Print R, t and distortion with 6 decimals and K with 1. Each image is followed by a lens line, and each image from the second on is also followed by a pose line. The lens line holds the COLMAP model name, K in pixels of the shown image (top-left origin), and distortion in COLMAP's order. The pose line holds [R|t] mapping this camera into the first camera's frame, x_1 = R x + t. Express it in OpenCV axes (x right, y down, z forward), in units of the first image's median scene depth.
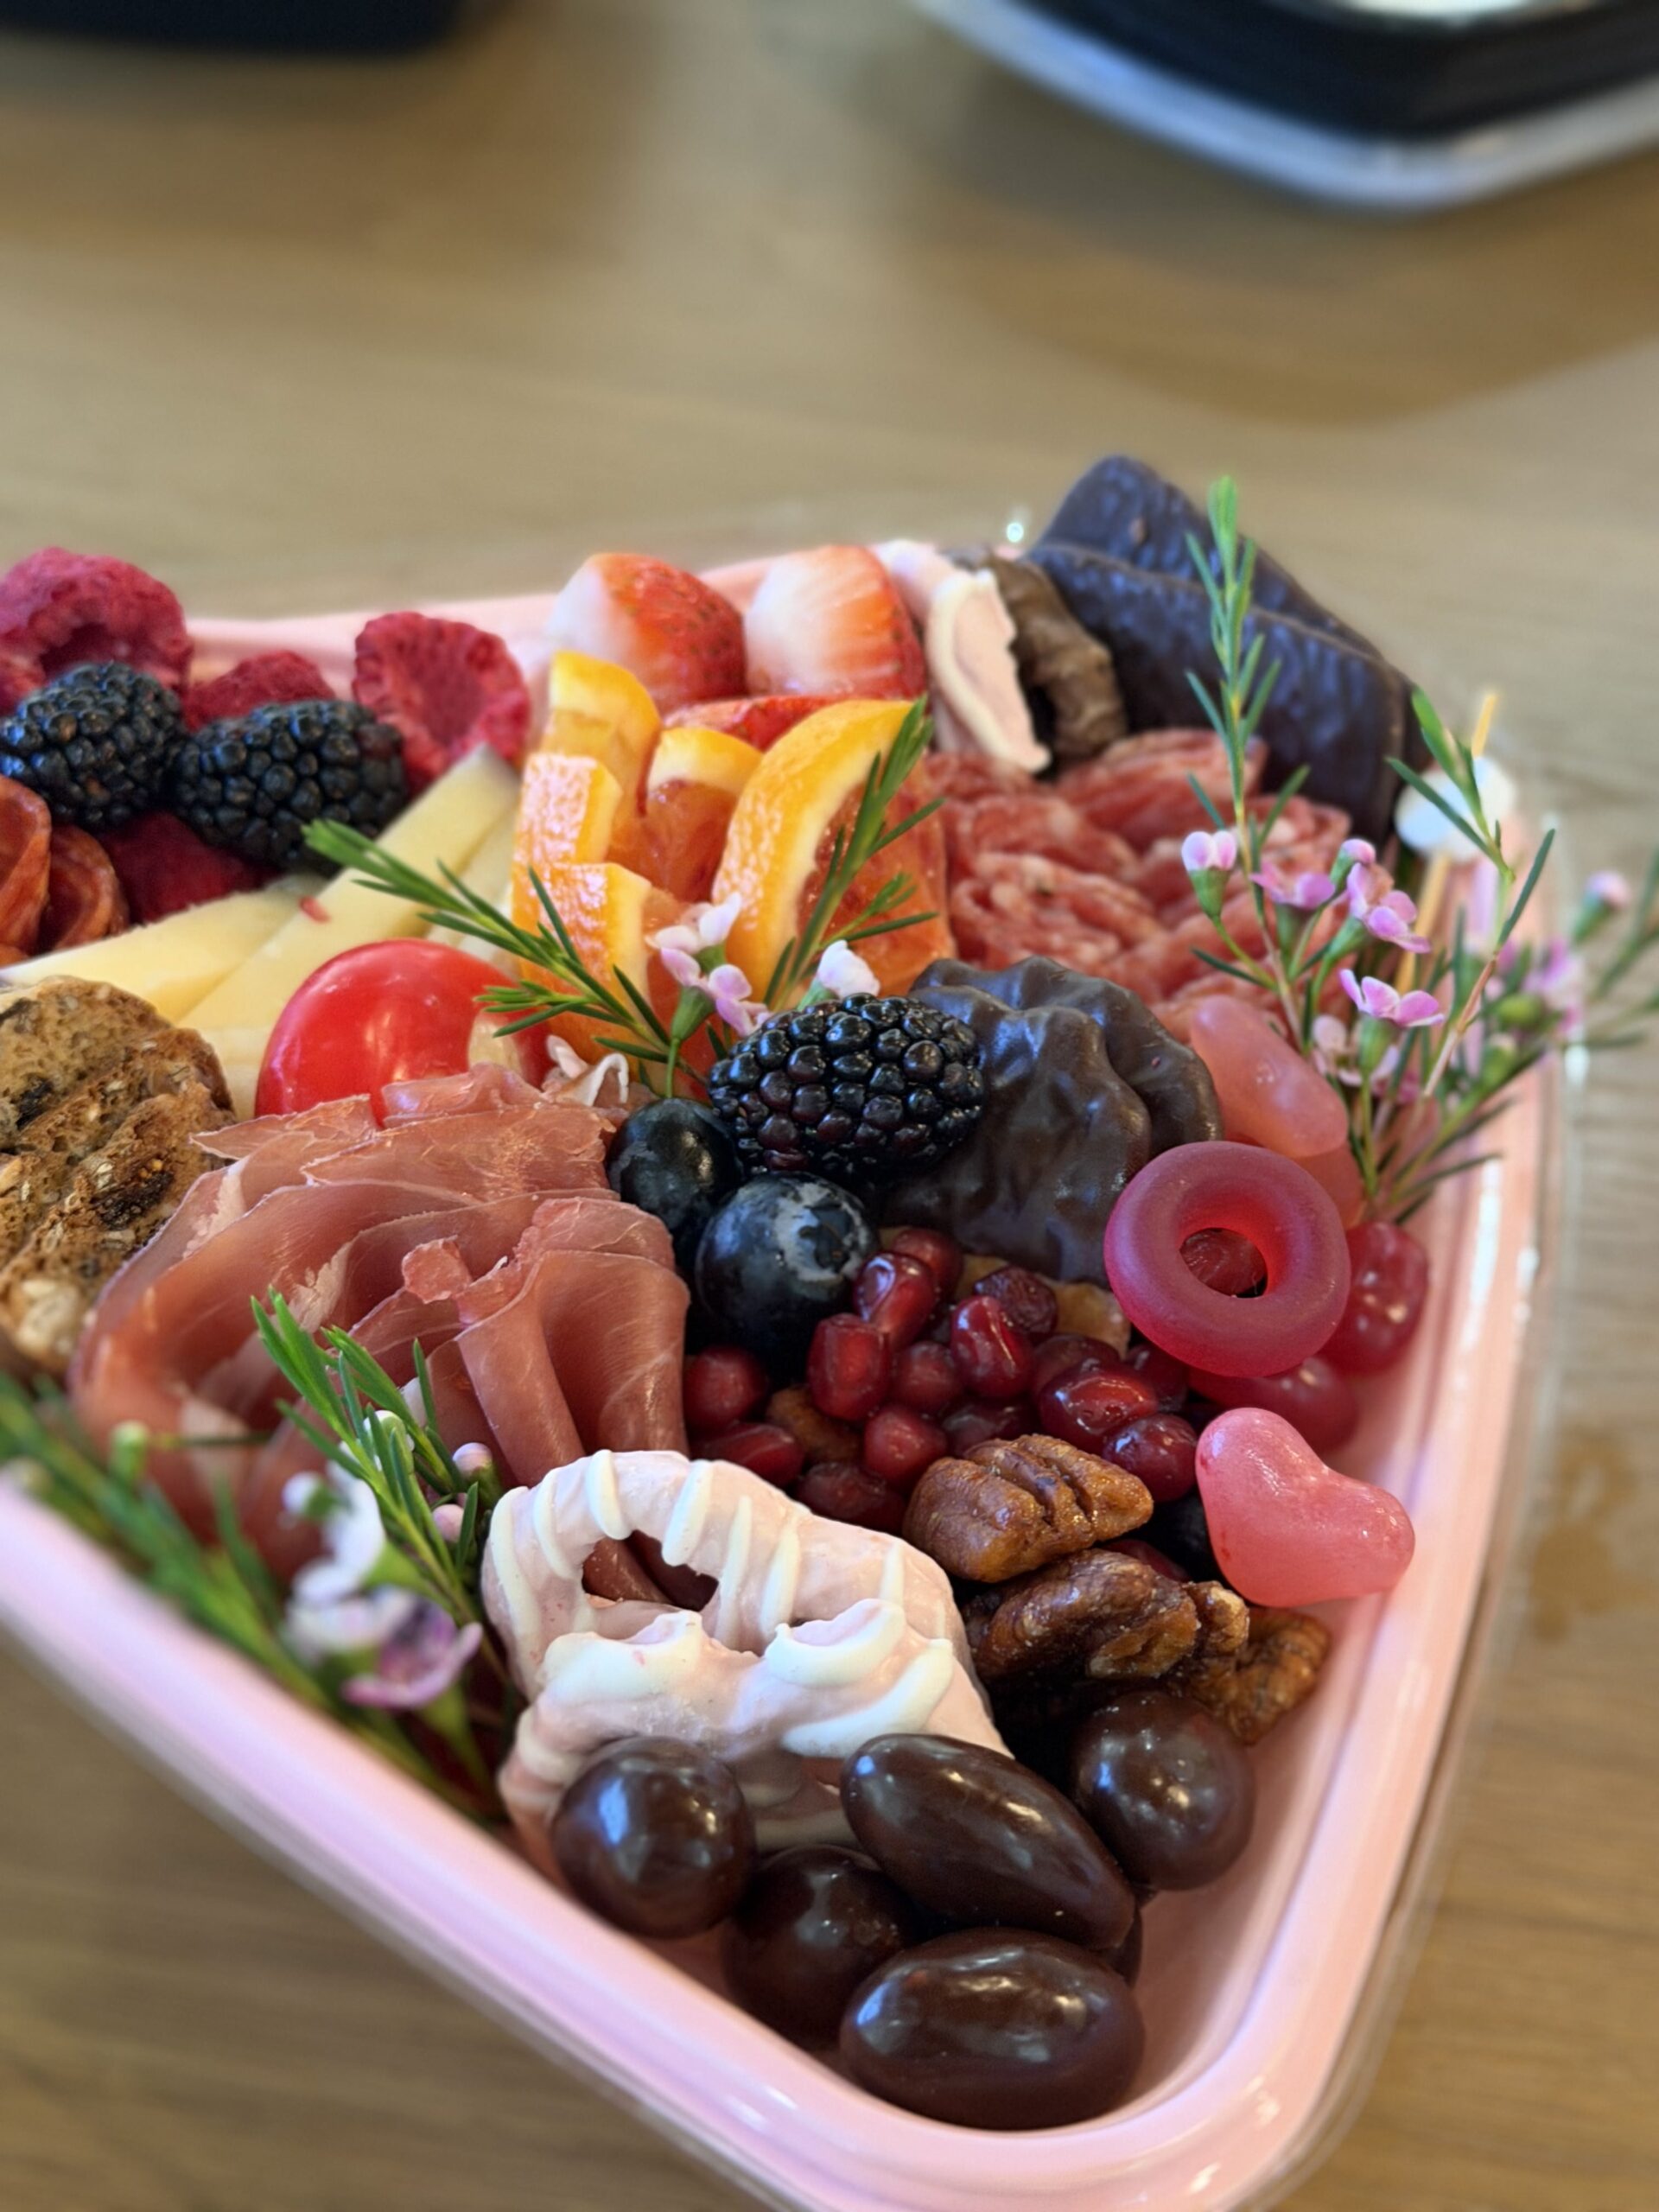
lens RADIAL K [[3372.9, 0, 829.5], [0, 3372.9, 1106.0], [0, 0, 1]] dist [0.156436, 0.031530]
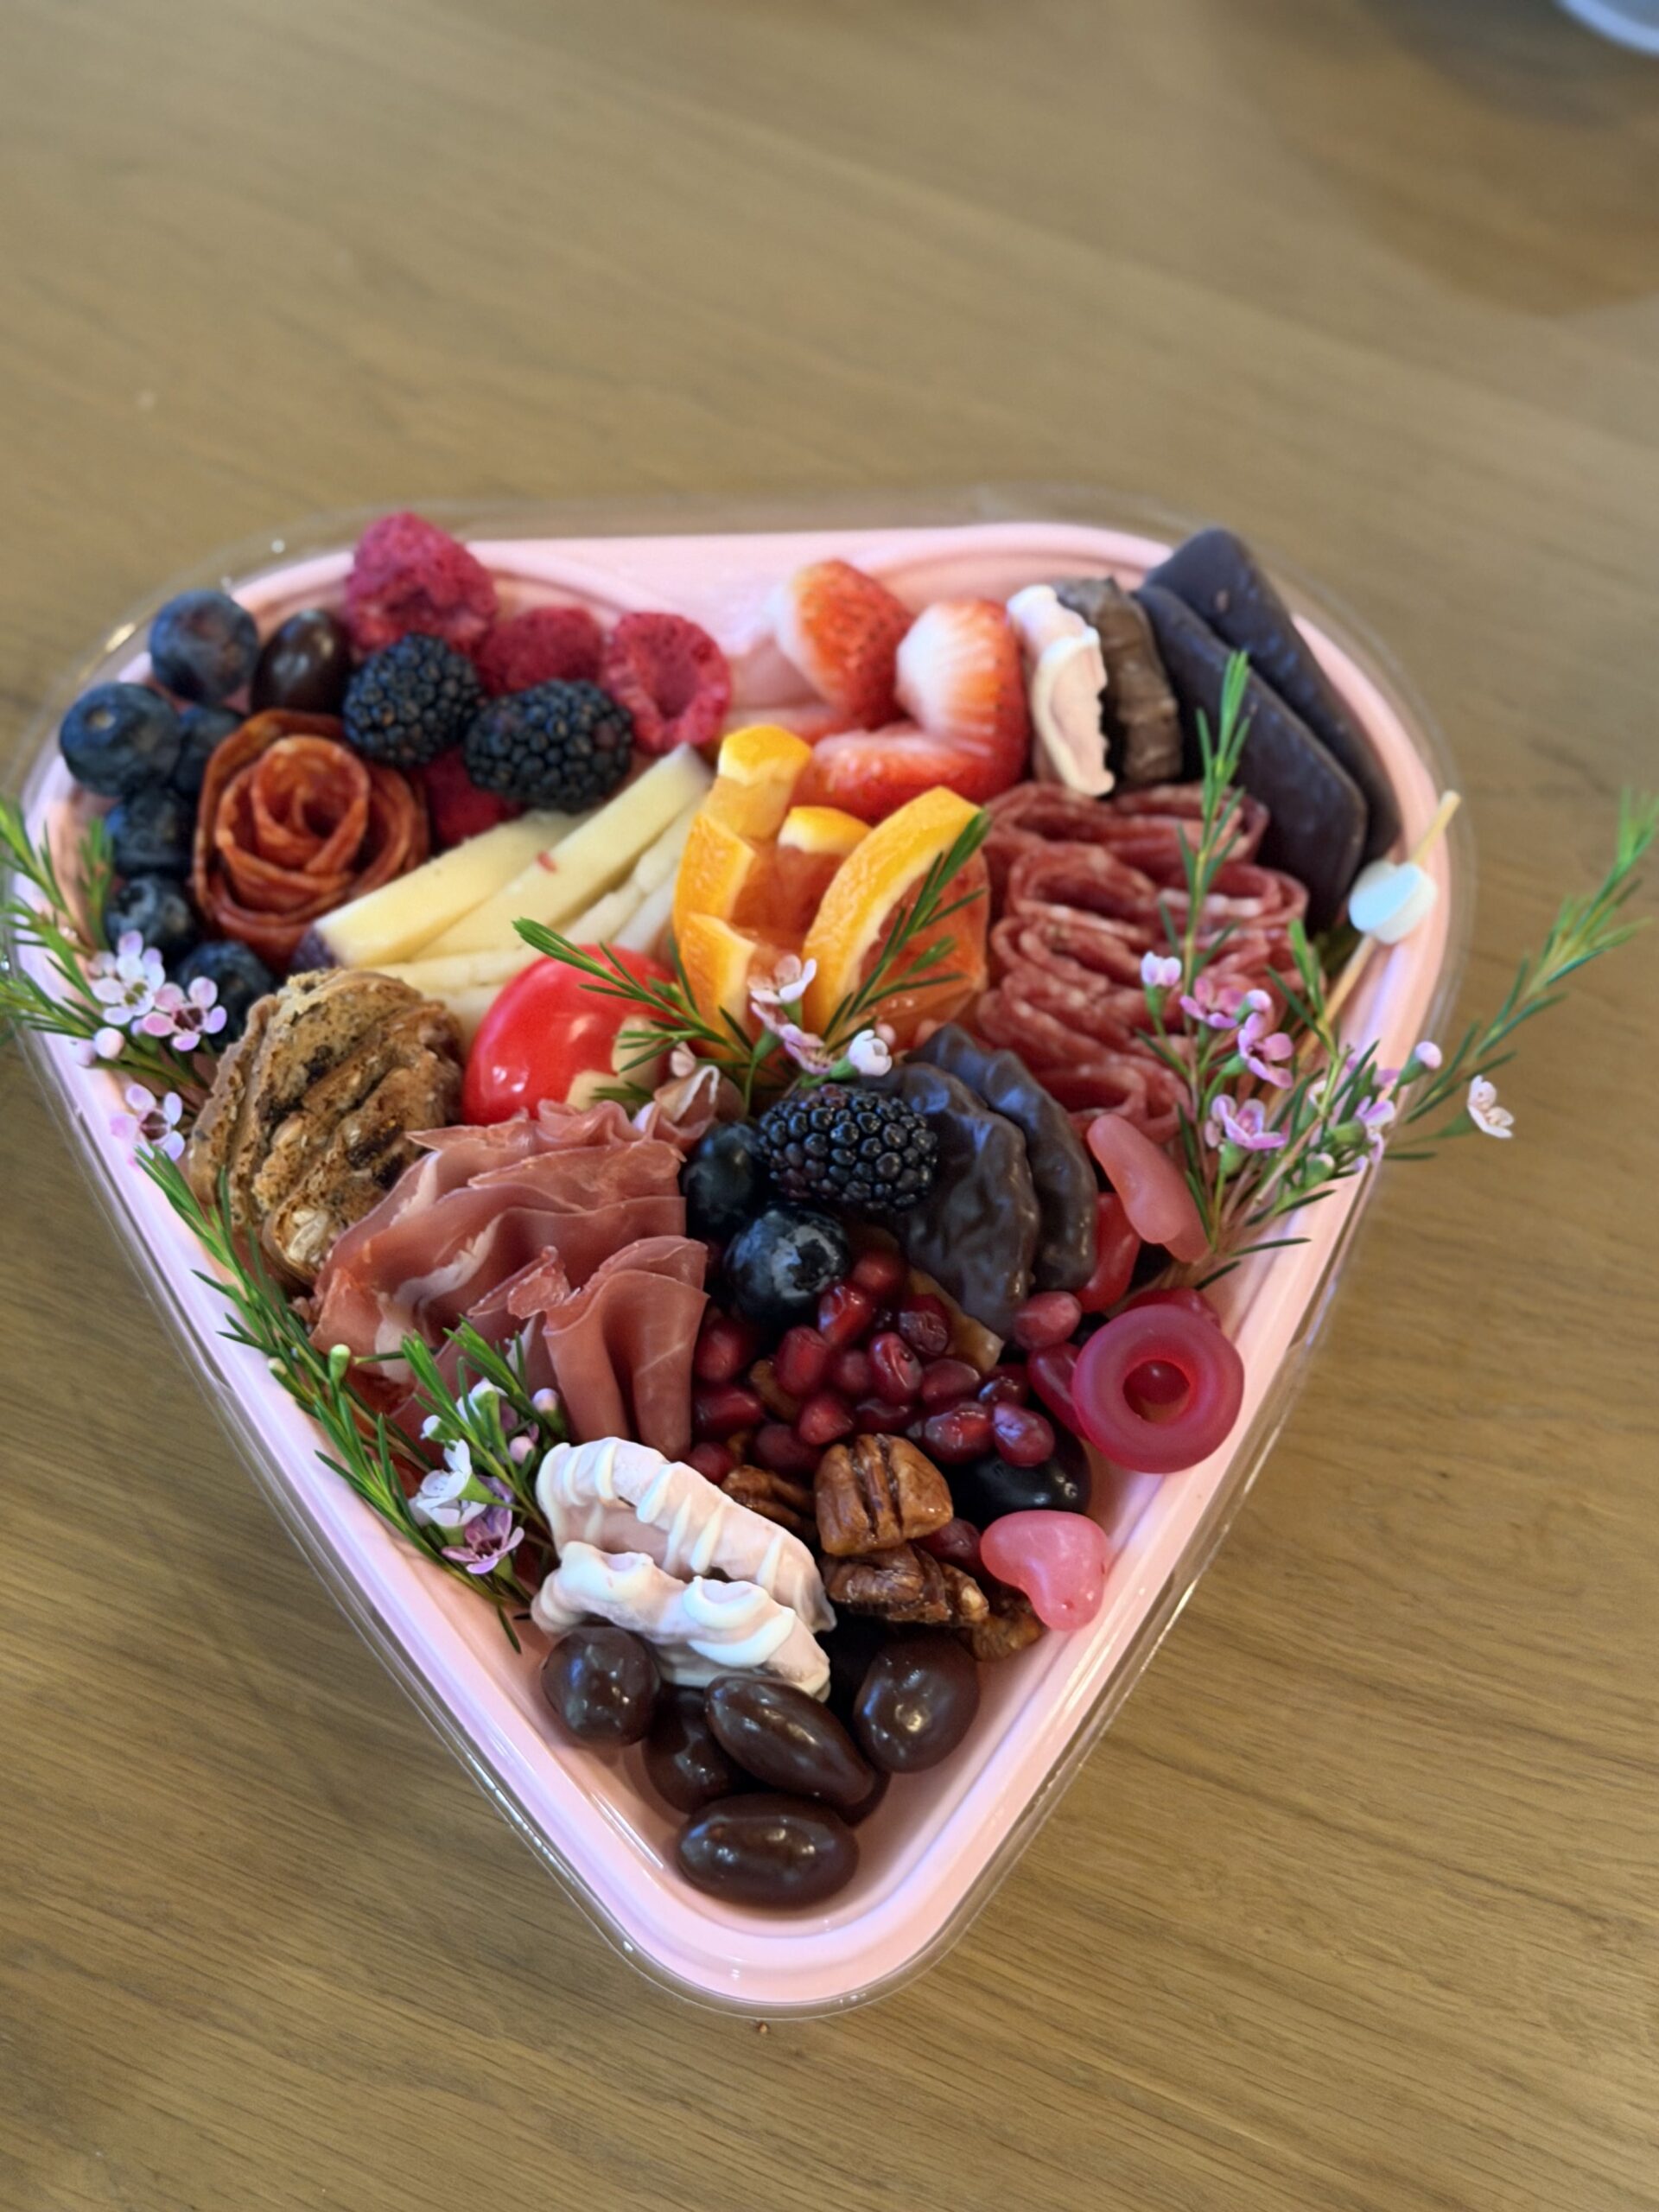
lens RADIAL K [[3372.9, 0, 829.5], [0, 3372.9, 1106.0], [0, 0, 1]] dist [0.156436, 0.031530]
pose [[0.974409, 0.187620, -0.123796, 0.179801], [-0.127972, 0.915808, 0.380681, -0.594491], [0.184797, -0.355097, 0.916382, -0.350169]]
